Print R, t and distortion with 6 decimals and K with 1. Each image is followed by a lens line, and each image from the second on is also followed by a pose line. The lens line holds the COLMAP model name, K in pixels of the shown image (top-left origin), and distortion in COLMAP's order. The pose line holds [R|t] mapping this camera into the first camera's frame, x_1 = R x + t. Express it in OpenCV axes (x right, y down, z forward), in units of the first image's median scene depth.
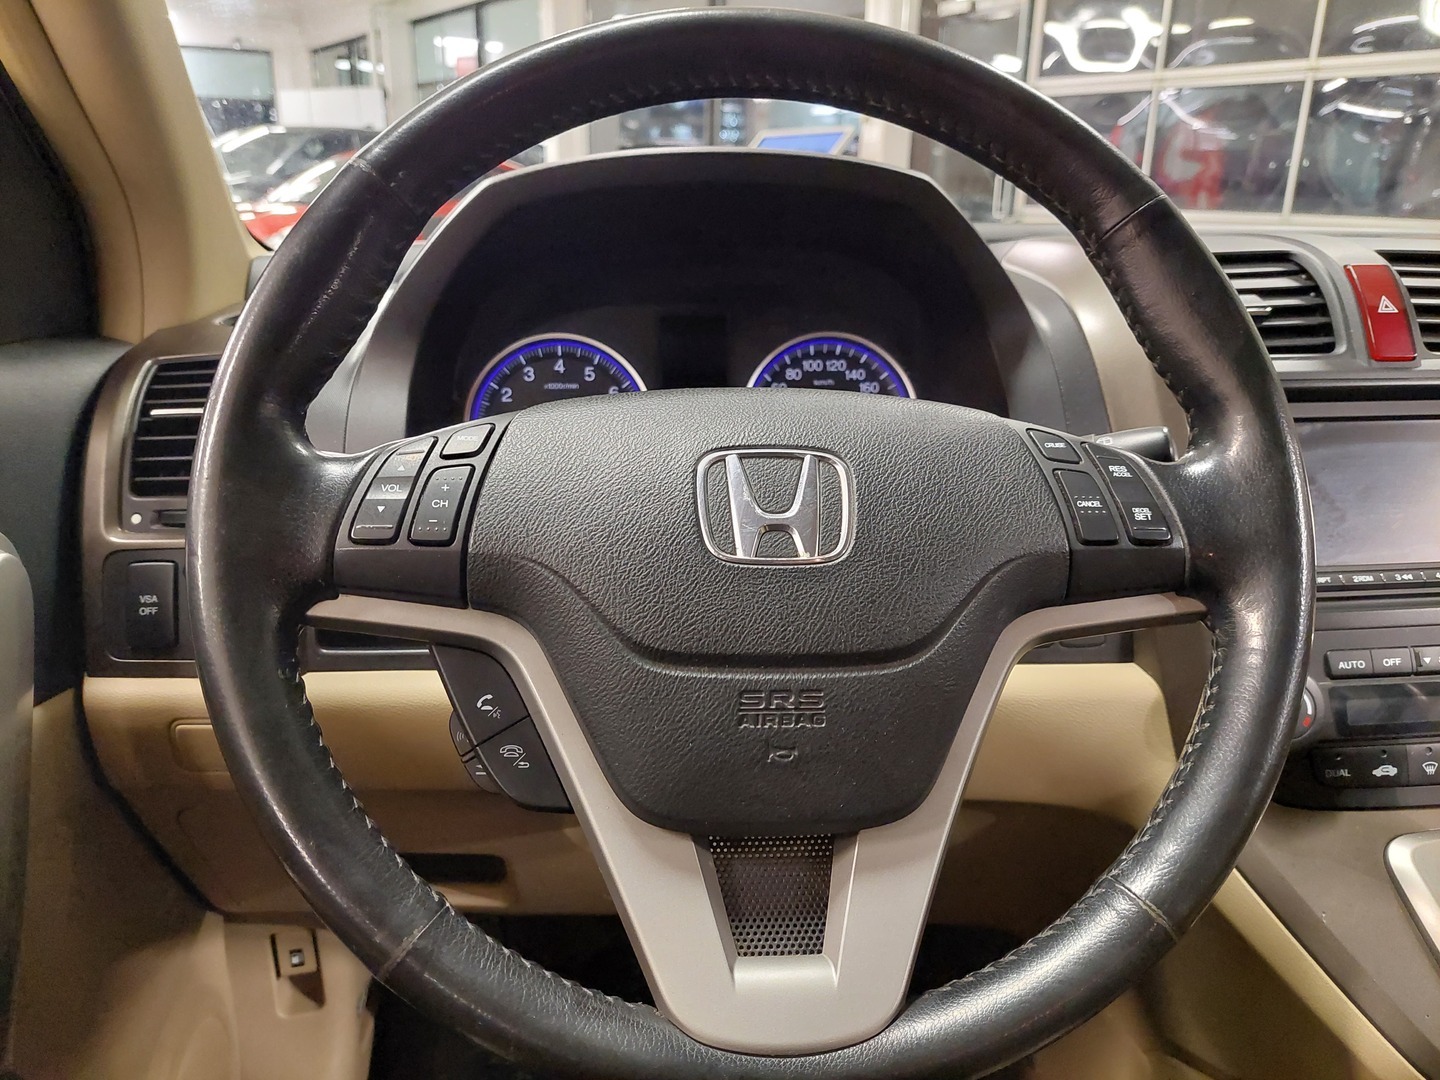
lens RADIAL K [[1063.5, 0, 720.0], [0, 1063.5, 540.0], [0, 0, 1]] dist [0.003382, 0.000814]
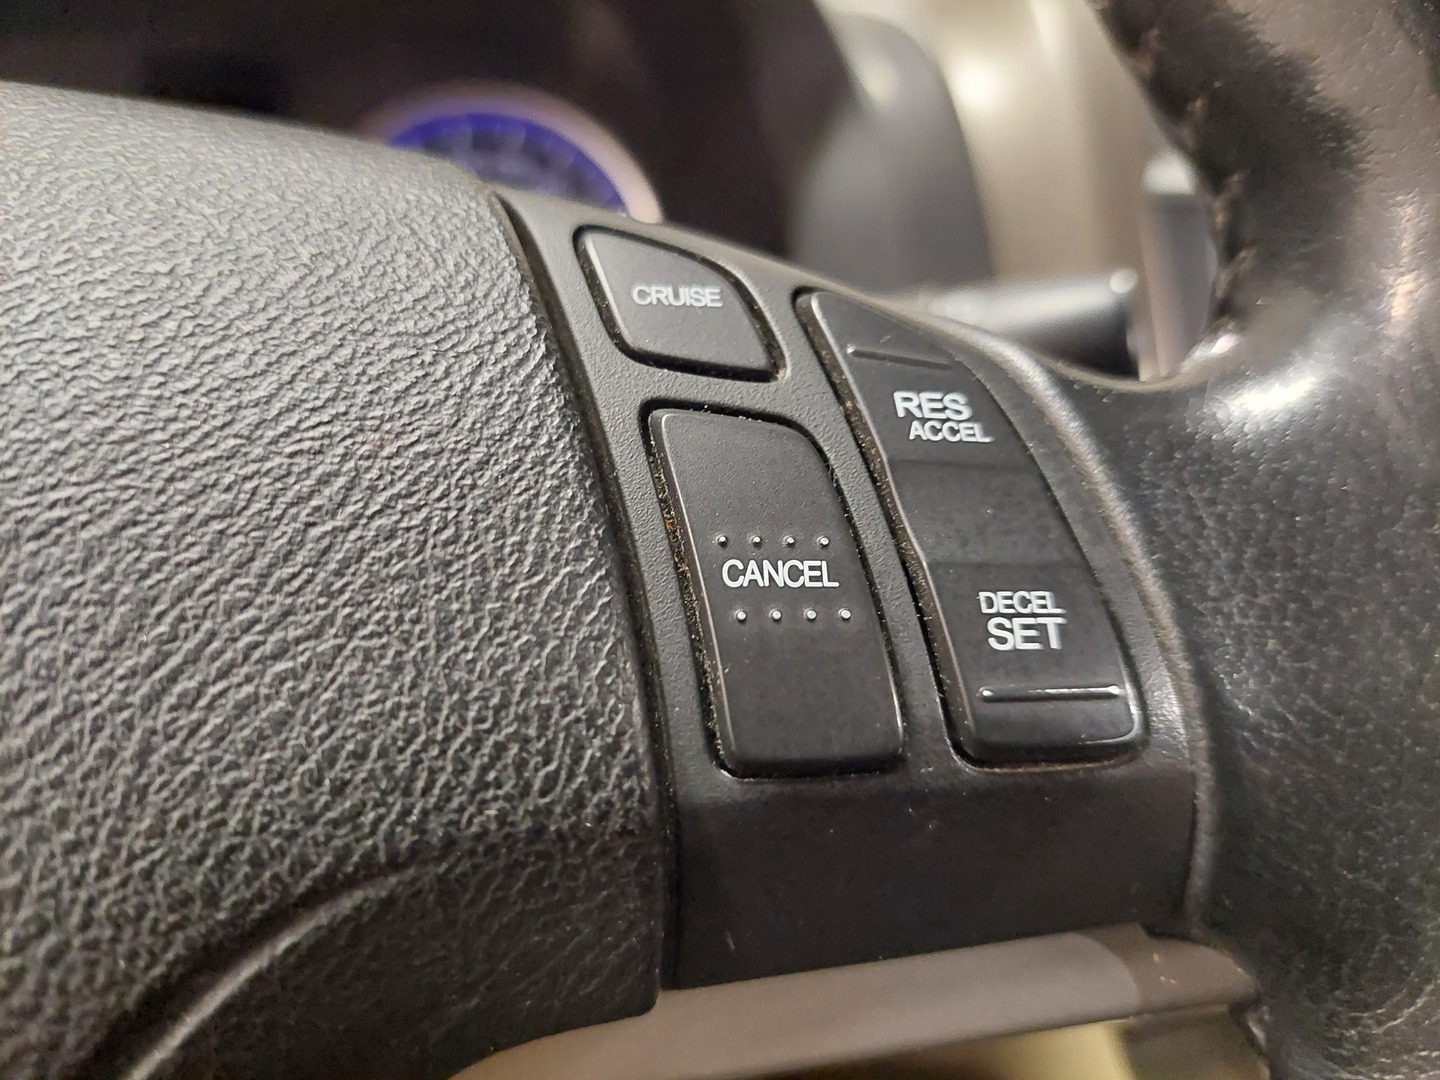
lens RADIAL K [[1099.7, 0, 720.0], [0, 1099.7, 540.0], [0, 0, 1]] dist [-0.012763, -0.008585]
pose [[0.996840, 0.015055, 0.078001, 0.262445], [-0.022238, 0.995506, 0.092051, -0.049752], [-0.076265, -0.093495, 0.992695, 0.647548]]
